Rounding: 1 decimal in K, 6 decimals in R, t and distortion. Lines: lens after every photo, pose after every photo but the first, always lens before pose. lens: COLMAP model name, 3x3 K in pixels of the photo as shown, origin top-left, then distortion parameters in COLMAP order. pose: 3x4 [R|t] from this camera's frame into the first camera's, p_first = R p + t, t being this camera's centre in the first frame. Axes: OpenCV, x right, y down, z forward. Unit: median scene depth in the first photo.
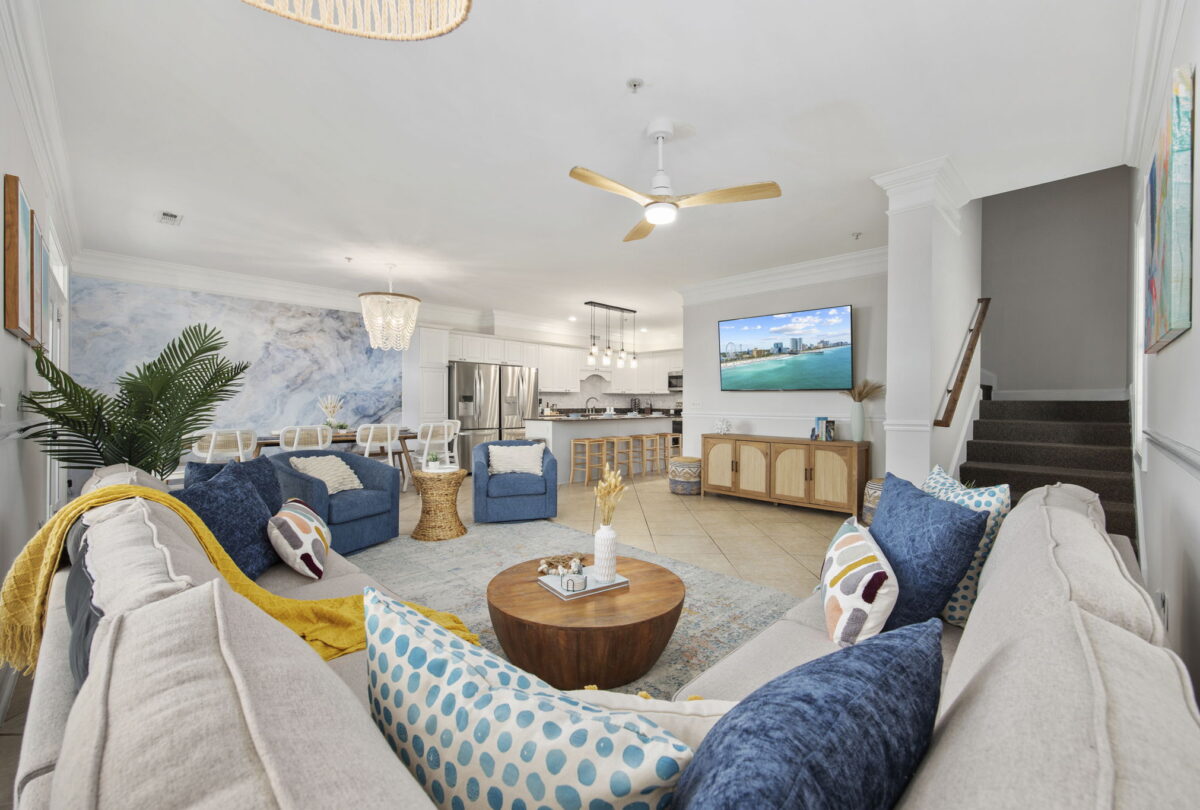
lens RADIAL K [[470.5, 0, 602.4], [0, 470.5, 403.7], [0, 0, 1]] dist [0.000196, -0.000025]
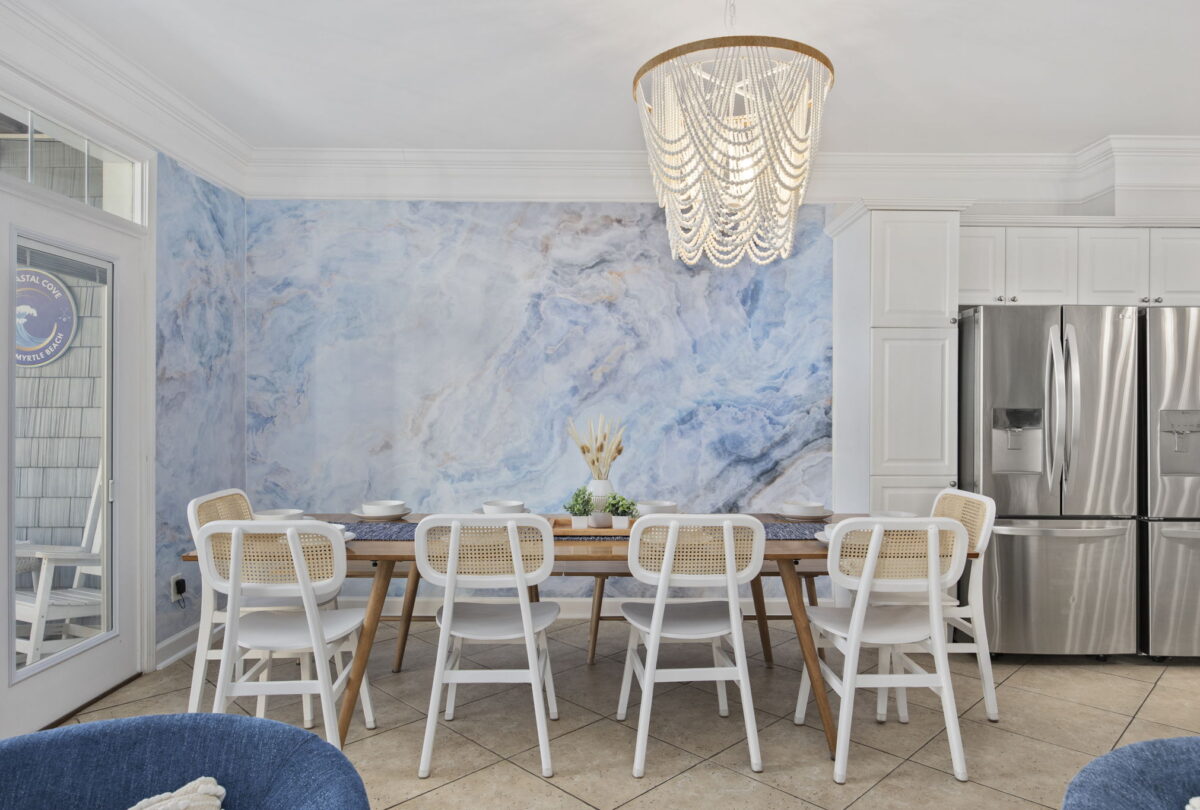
lens RADIAL K [[758.1, 0, 601.1], [0, 758.1, 409.7], [0, 0, 1]] dist [-0.010495, -0.000902]
pose [[0.707073, -0.000723, -0.707140, -0.144880], [-0.001457, 0.999996, -0.002478, -0.016142], [0.707139, 0.002782, 0.707069, 0.501129]]
